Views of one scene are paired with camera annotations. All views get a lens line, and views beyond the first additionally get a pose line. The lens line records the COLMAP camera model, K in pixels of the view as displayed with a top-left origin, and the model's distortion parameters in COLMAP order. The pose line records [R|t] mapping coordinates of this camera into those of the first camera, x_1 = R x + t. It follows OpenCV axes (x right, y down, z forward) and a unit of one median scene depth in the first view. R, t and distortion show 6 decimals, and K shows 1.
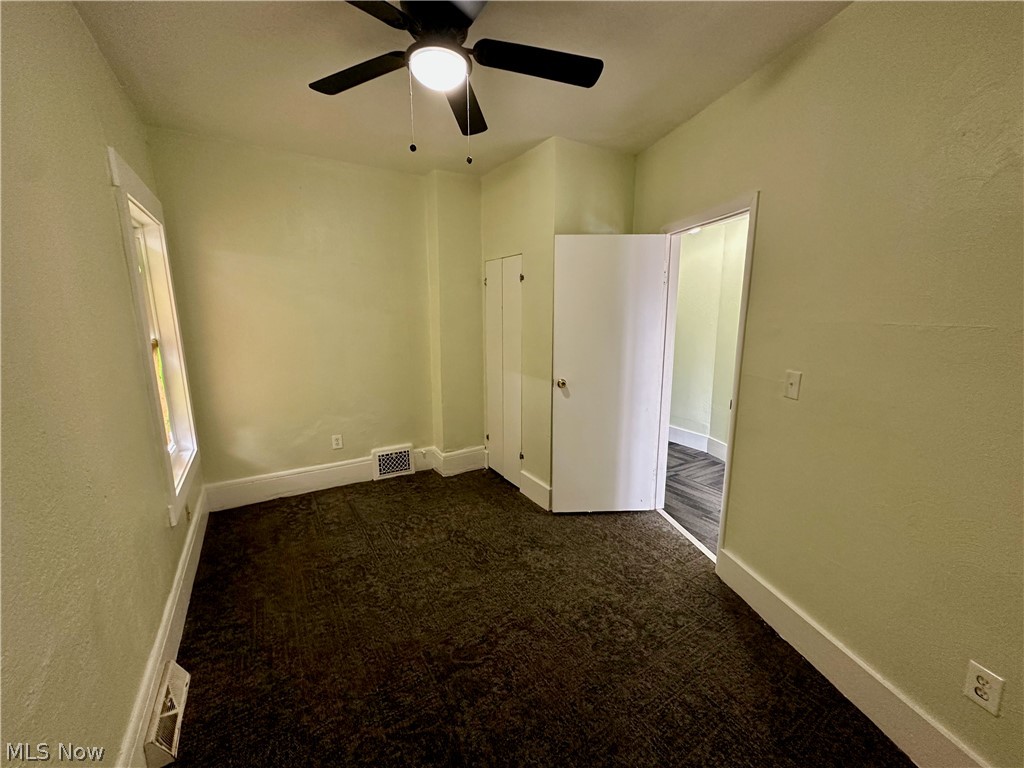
lens RADIAL K [[407.6, 0, 513.3], [0, 407.6, 383.0], [0, 0, 1]] dist [-0.002367, 0.000297]
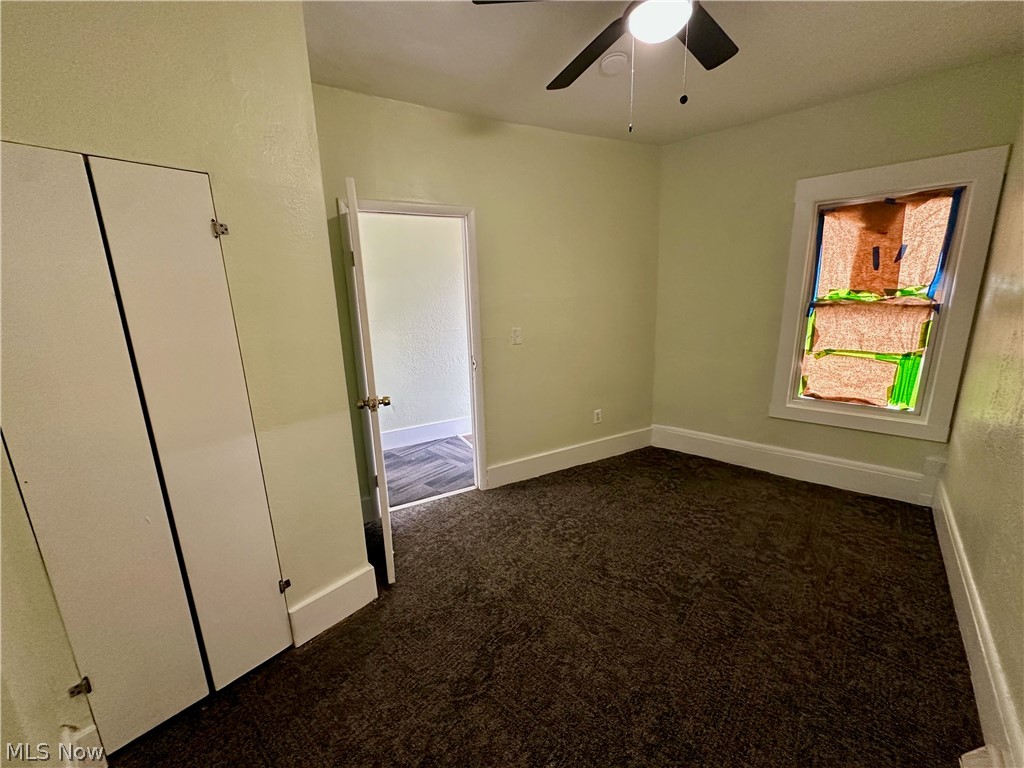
lens RADIAL K [[407.6, 0, 513.3], [0, 407.6, 383.0], [0, 0, 1]] dist [-0.002367, 0.000297]
pose [[-0.296005, -0.194547, 0.935164, -0.802688], [0.201943, 0.944162, 0.260339, -0.220838], [-0.933595, 0.265912, -0.240189, 1.272475]]
